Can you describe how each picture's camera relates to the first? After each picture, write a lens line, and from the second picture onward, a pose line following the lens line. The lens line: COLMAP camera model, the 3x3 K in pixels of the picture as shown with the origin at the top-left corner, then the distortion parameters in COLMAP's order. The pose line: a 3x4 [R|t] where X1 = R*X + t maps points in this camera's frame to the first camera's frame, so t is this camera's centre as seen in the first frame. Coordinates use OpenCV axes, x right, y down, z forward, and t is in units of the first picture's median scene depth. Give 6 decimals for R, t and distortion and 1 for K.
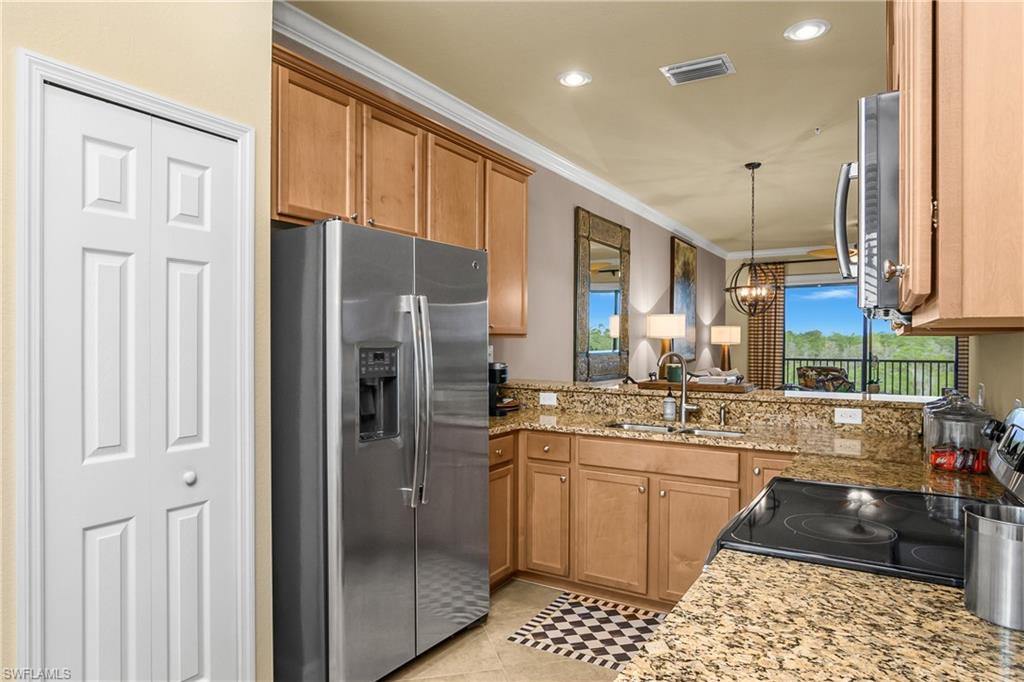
lens RADIAL K [[641.4, 0, 527.9], [0, 641.4, 347.6], [0, 0, 1]] dist [-0.026799, -0.000930]
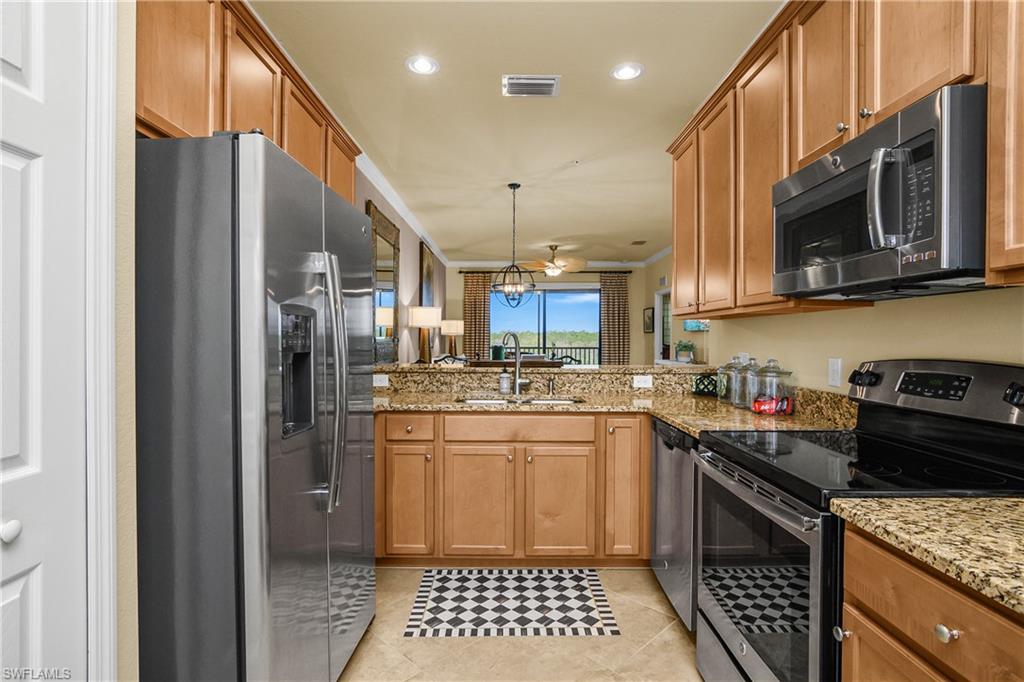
lens RADIAL K [[510.7, 0, 521.1], [0, 510.7, 342.9], [0, 0, 1]] dist [-0.024841, 0.005398]
pose [[0.853307, -0.006568, 0.521367, -0.240291], [0.007030, 0.999975, 0.001093, 0.026606], [-0.521361, 0.002732, 0.853332, 0.249058]]
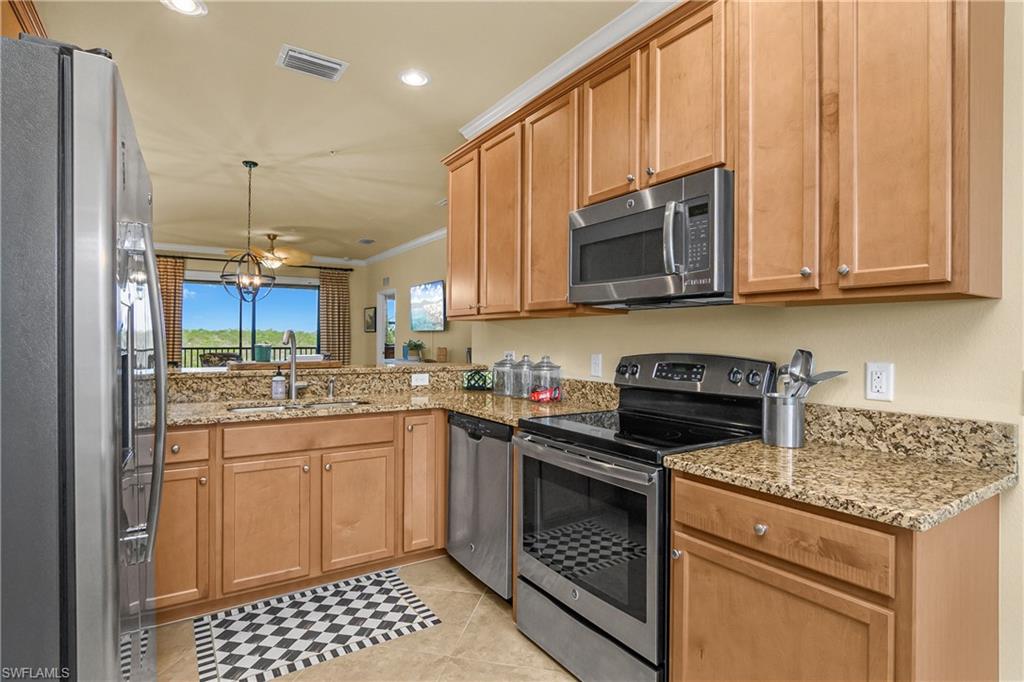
lens RADIAL K [[510.7, 0, 519.8], [0, 510.7, 339.5], [0, 0, 1]] dist [-0.024841, 0.005398]
pose [[0.425118, -0.001752, 0.905136, -0.368194], [0.006441, 0.999979, -0.001090, 0.026197], [-0.905115, 0.006293, 0.425120, 0.357715]]
